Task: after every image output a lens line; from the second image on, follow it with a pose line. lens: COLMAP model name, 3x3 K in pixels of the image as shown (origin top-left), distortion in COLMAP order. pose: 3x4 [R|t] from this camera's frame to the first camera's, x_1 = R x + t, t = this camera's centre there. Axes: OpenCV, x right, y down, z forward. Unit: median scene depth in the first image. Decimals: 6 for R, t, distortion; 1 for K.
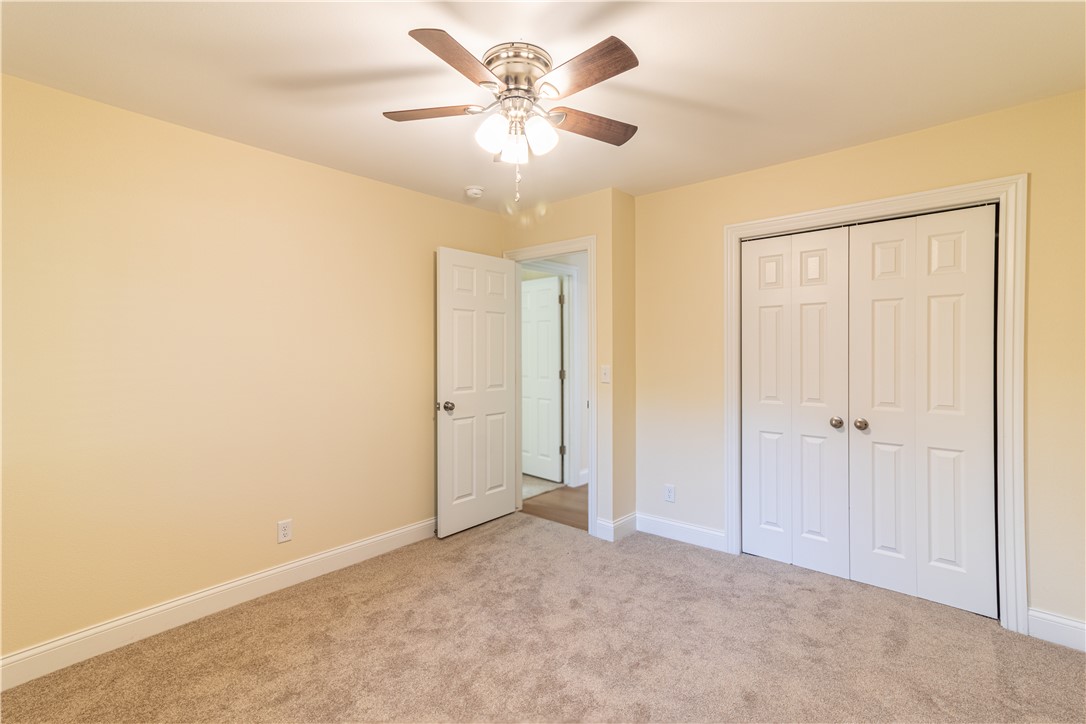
lens RADIAL K [[508.7, 0, 542.1], [0, 508.7, 358.2], [0, 0, 1]] dist [0.001408, 0.033378]
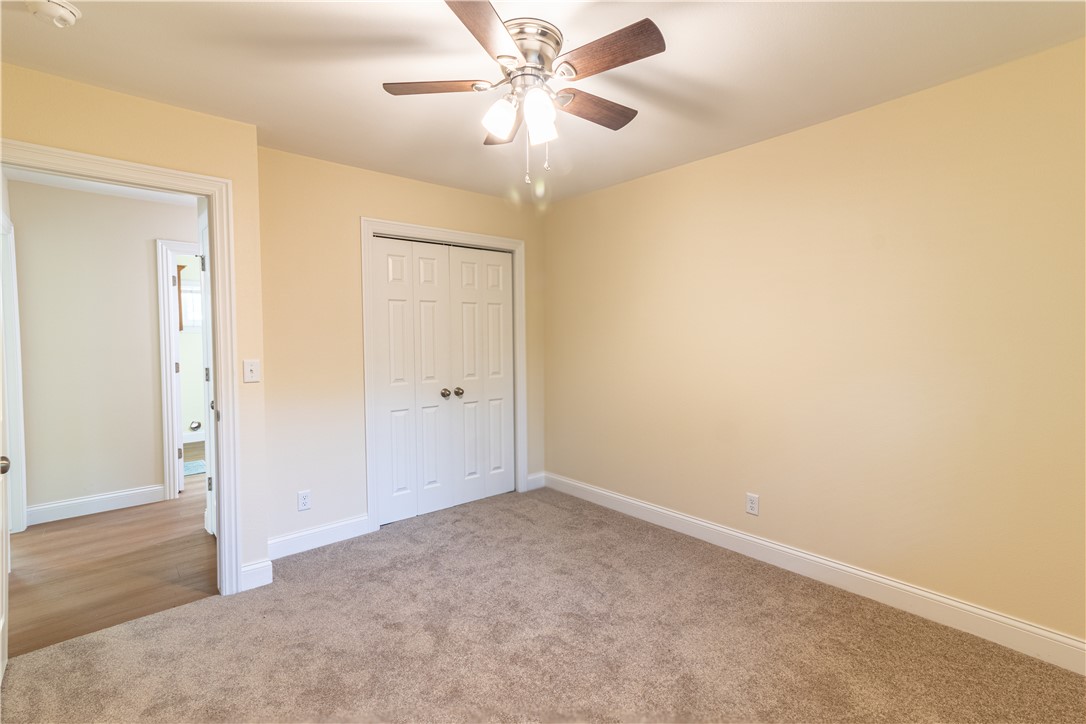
lens RADIAL K [[498.1, 0, 547.3], [0, 498.1, 353.7], [0, 0, 1]] dist [-0.002077, 0.023455]
pose [[0.155714, -0.030448, 0.987333, -0.679074], [0.027506, 0.999271, 0.026478, -0.002737], [-0.987419, 0.023035, 0.156438, 0.554656]]
